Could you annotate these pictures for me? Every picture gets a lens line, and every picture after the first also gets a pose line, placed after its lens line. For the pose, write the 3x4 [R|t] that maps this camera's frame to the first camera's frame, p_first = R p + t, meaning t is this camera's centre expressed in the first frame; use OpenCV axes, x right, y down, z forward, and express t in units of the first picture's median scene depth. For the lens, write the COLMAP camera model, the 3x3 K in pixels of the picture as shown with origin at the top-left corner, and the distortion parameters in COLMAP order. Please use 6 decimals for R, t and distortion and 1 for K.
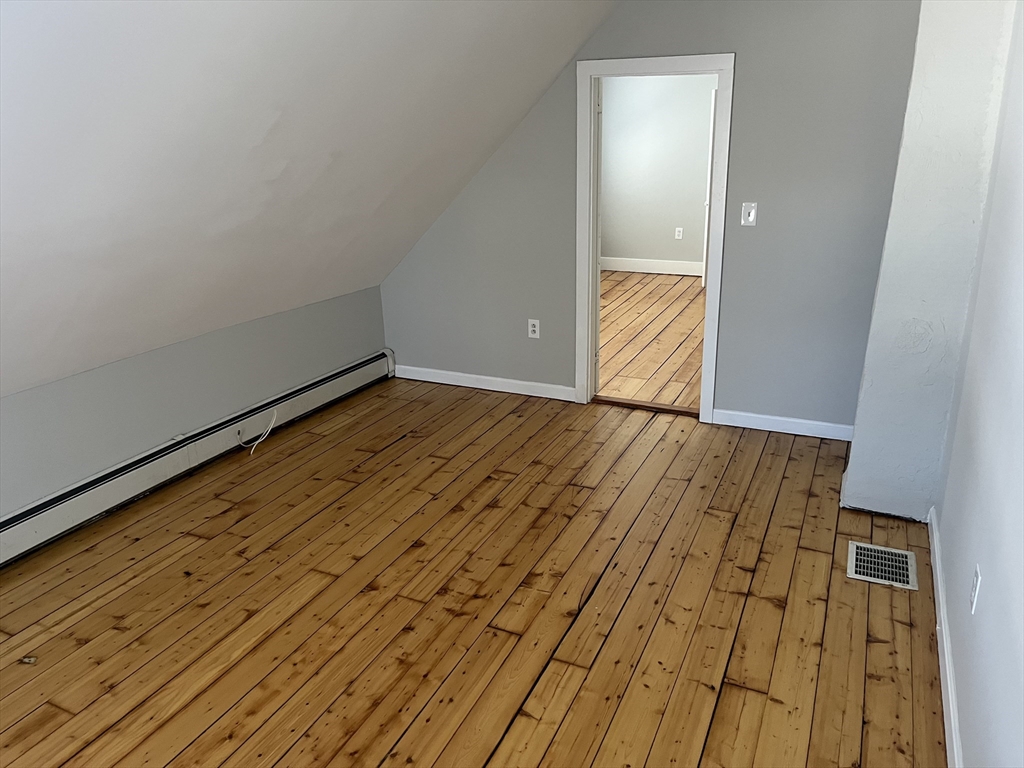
lens RADIAL K [[776.2, 0, 513.1], [0, 776.2, 384.3], [0, 0, 1]] dist [0.080119, -0.109167]
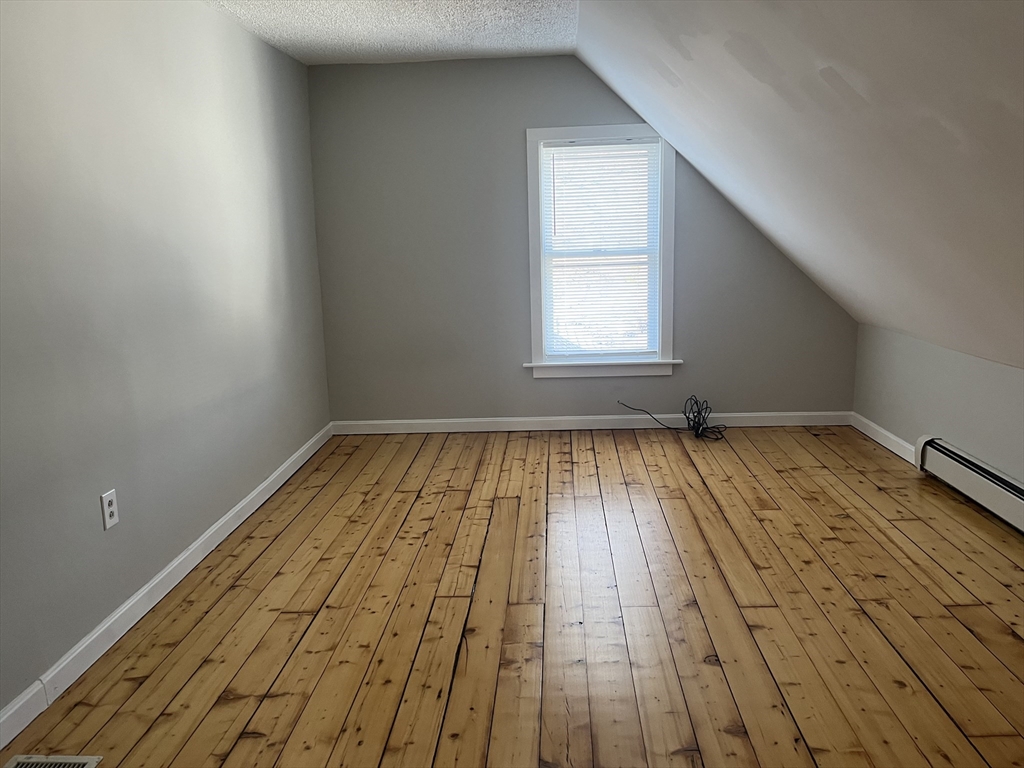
lens RADIAL K [[776.2, 0, 515.6], [0, 776.2, 383.5], [0, 0, 1]] dist [0.080119, -0.109167]
pose [[-0.928343, 0.115705, -0.353258, 0.308665], [-0.071301, 0.877251, 0.474708, -0.395211], [0.364822, 0.465880, -0.806140, 1.579460]]
